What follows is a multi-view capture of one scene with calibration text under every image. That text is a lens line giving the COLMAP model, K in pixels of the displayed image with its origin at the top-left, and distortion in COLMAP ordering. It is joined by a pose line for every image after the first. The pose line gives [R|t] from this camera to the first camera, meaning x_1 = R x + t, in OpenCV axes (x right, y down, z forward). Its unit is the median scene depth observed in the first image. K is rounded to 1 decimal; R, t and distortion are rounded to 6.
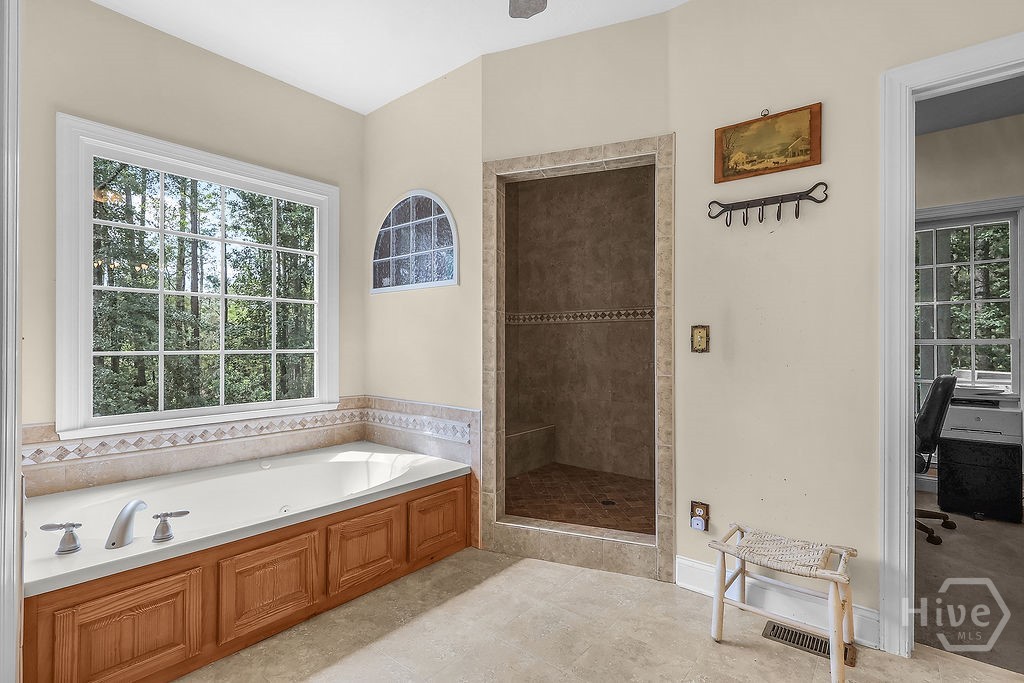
lens RADIAL K [[483.5, 0, 515.1], [0, 483.5, 339.8], [0, 0, 1]] dist [0.001823, 0.000230]
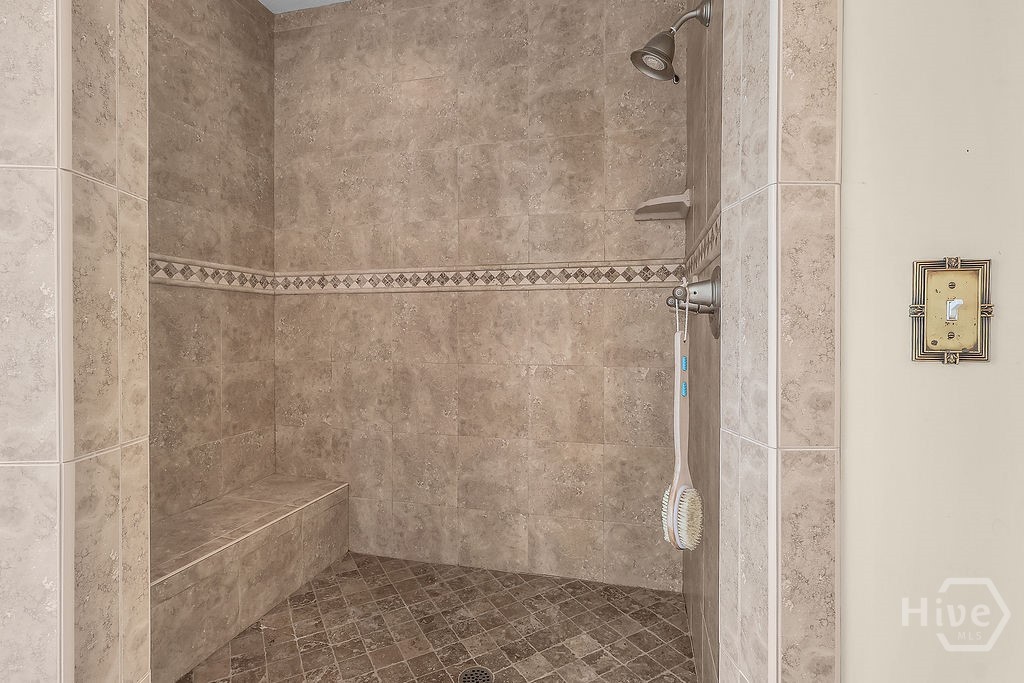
lens RADIAL K [[483.5, 0, 515.1], [0, 483.5, 339.8], [0, 0, 1]] dist [0.001823, 0.000230]
pose [[0.910161, -0.002668, 0.414247, 0.030092], [-0.007303, 0.999721, 0.022485, 0.005210], [-0.414191, -0.023490, 0.909887, 0.461088]]
